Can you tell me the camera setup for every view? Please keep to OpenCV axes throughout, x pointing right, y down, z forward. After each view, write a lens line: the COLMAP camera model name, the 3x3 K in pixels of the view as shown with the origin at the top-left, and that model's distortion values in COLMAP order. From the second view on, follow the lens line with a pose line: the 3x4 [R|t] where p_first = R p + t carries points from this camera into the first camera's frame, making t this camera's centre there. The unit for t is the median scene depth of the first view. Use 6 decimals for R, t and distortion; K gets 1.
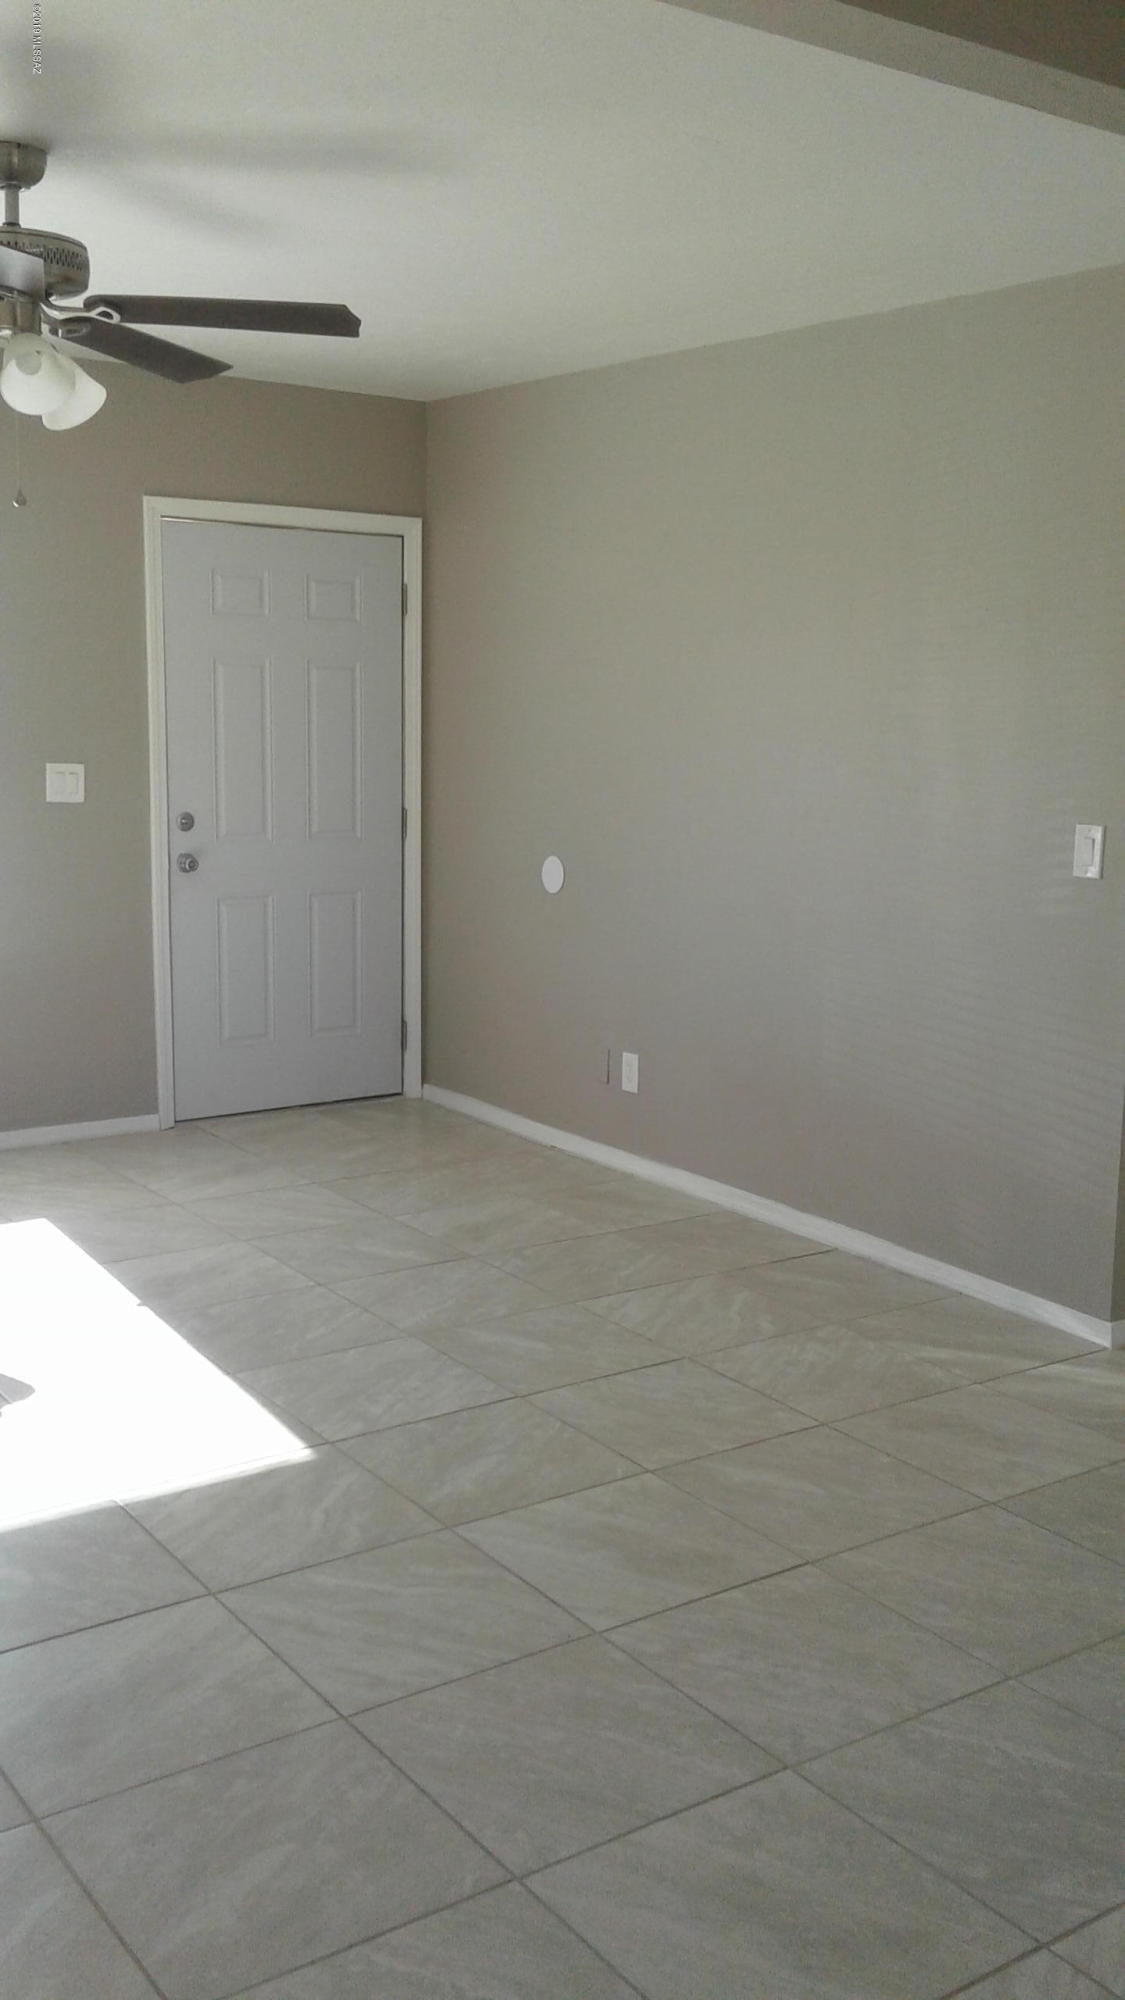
lens RADIAL K [[1880.1, 0, 550.6], [0, 1880.1, 1004.3], [0, 0, 1]] dist [0.009857, 0.000000]
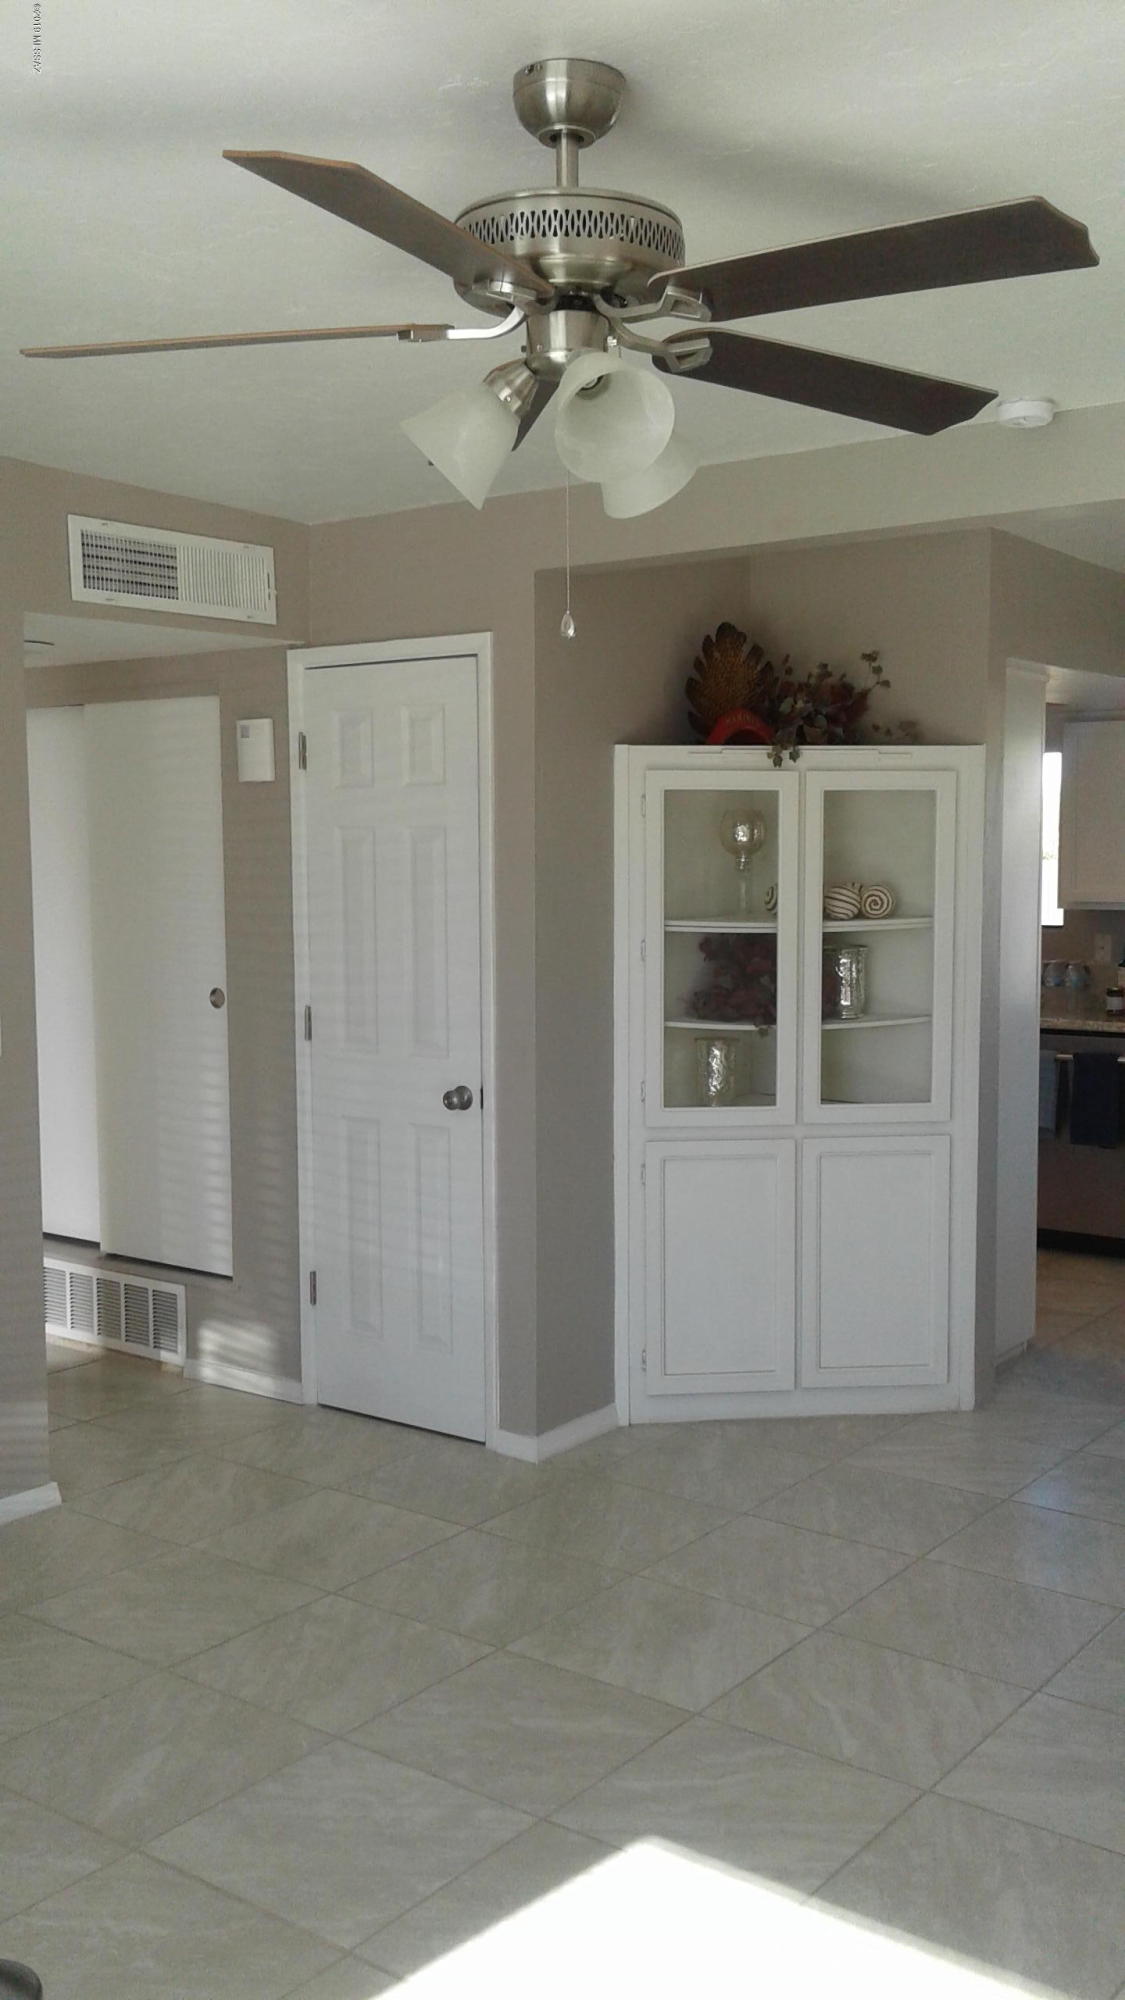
lens RADIAL K [[1880.1, 0, 566.5], [0, 1880.1, 1002.0], [0, 0, 1]] dist [0.009857, 0.000000]
pose [[-0.318952, -0.102495, 0.942212, -0.952039], [0.151401, 0.975859, 0.157406, -0.266506], [-0.935600, 0.192857, -0.295735, 1.299193]]
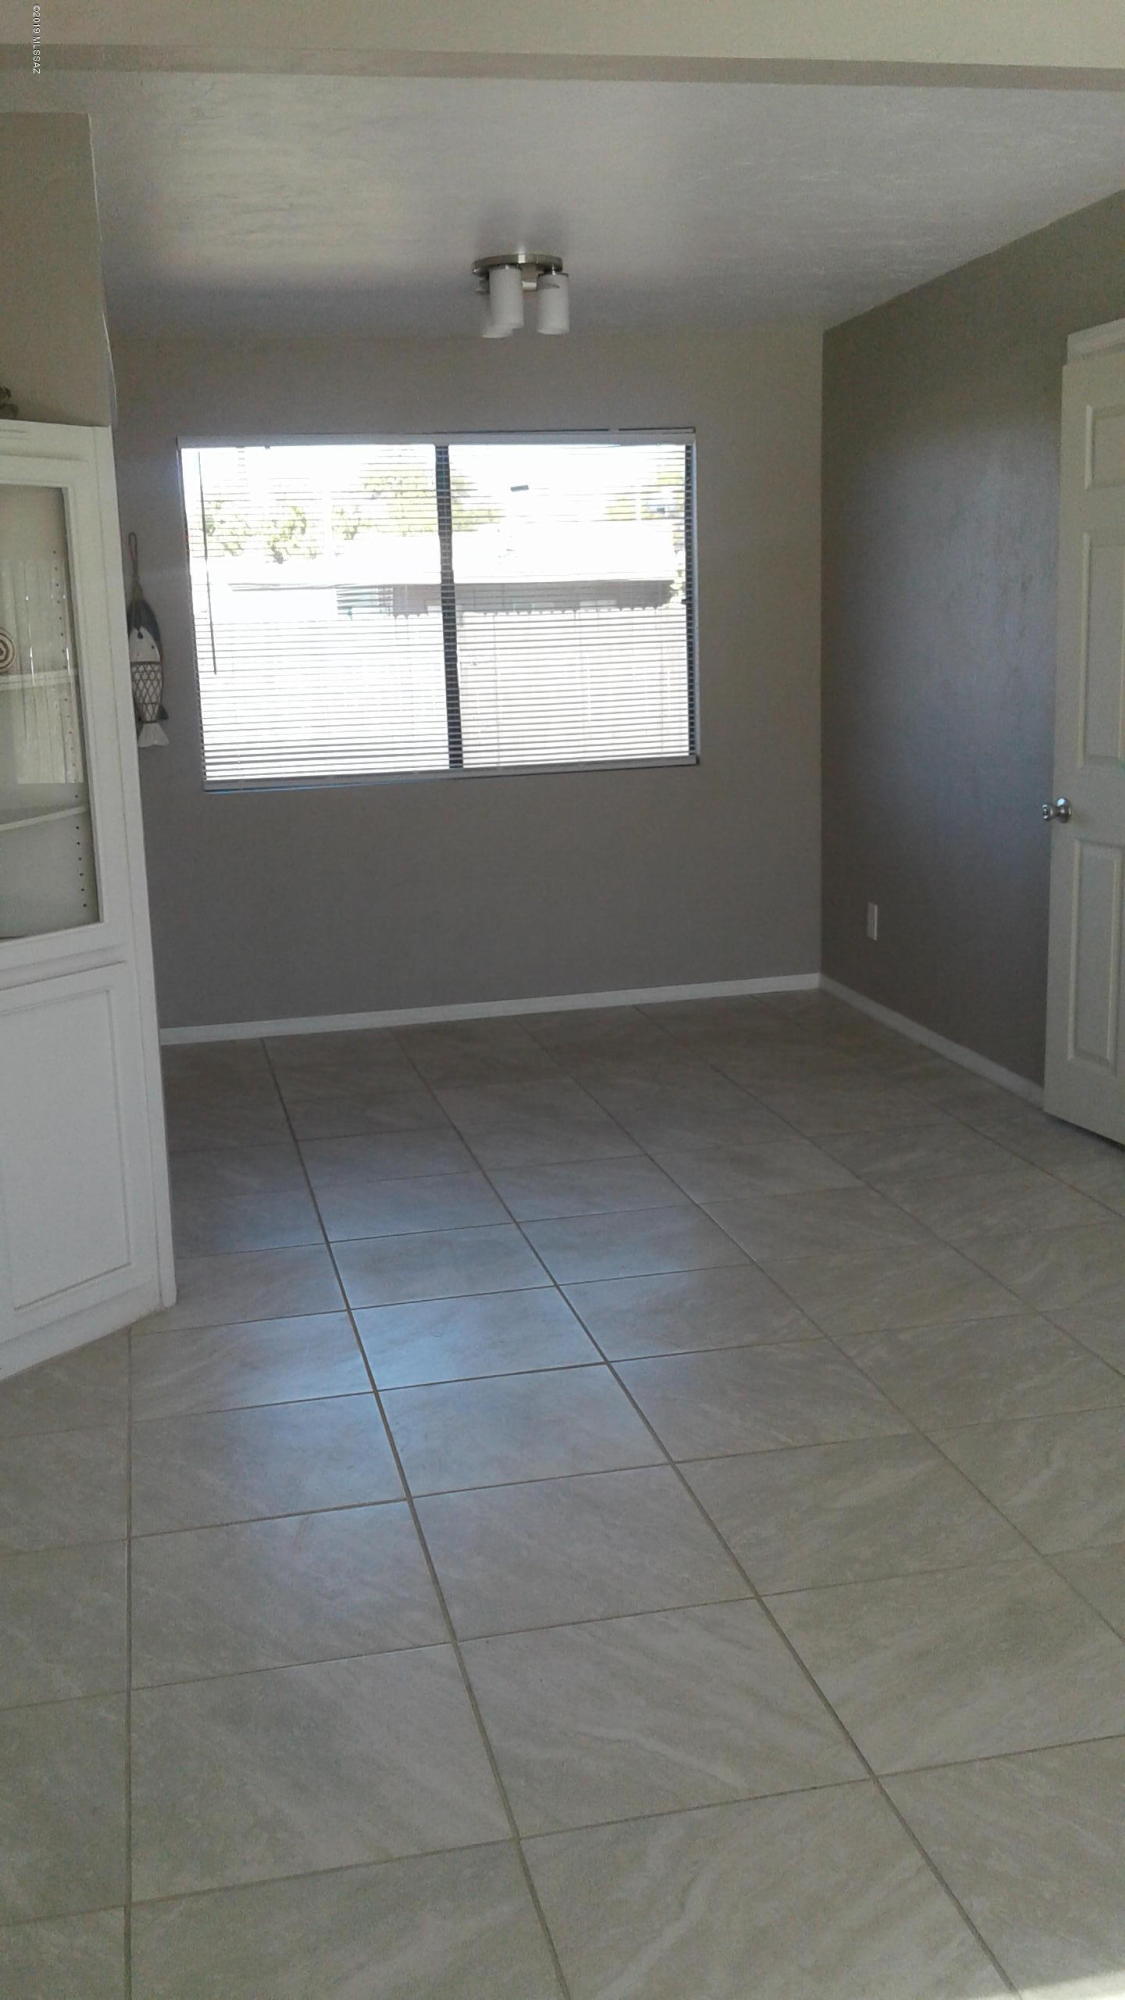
lens RADIAL K [[1880.1, 0, 555.4], [0, 1880.1, 999.6], [0, 0, 1]] dist [0.009857, 0.000000]
pose [[-0.927886, -0.066326, 0.366918, -0.296447], [0.074951, 0.930787, 0.357797, -0.243756], [-0.365253, 0.359495, -0.858693, 1.476186]]
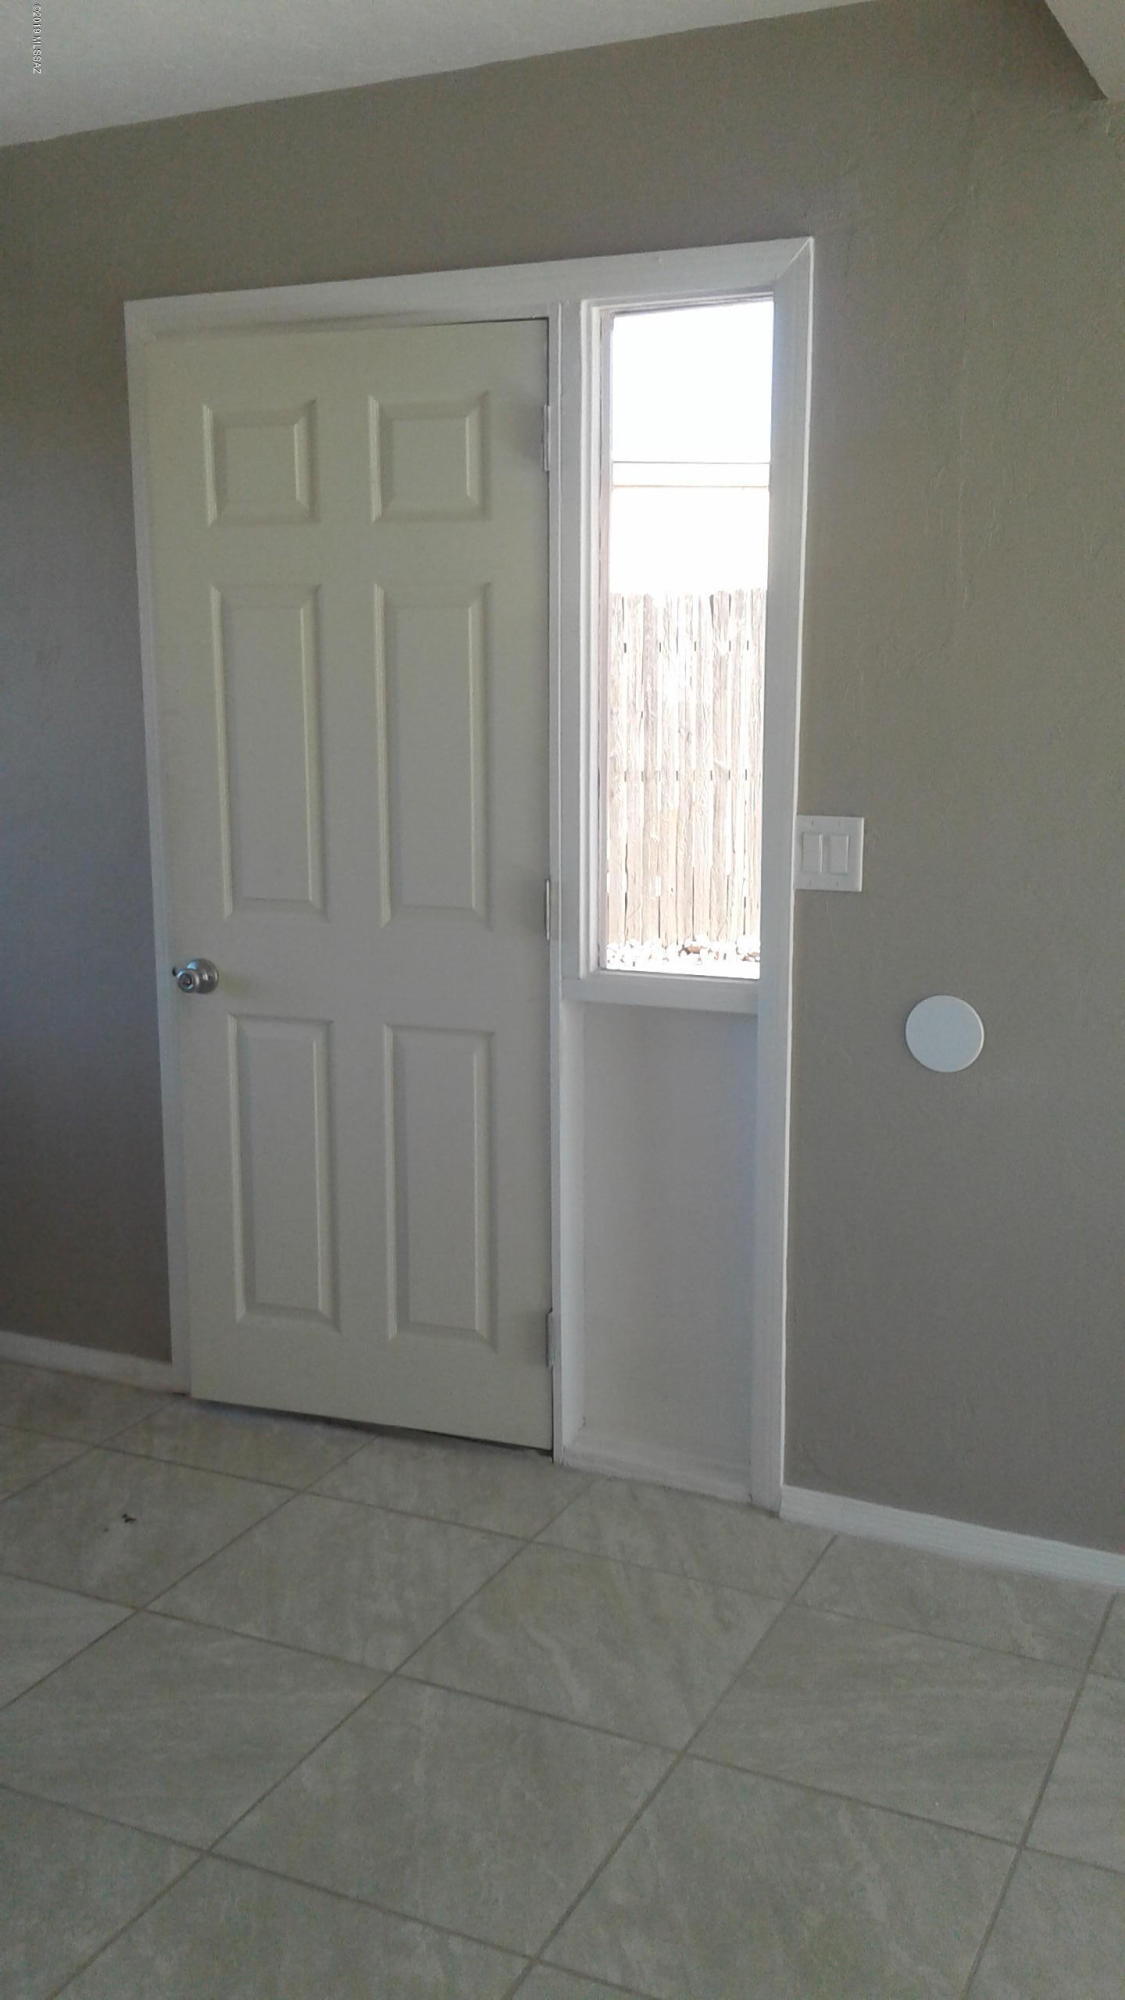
lens RADIAL K [[1880.1, 0, 558.4], [0, 1880.1, 1012.0], [0, 0, 1]] dist [0.009857, 0.000000]
pose [[-0.867483, 0.071087, -0.492362, 0.238999], [-0.100427, 0.944334, 0.313285, -0.148799], [0.487225, 0.321216, -0.812055, 0.945184]]
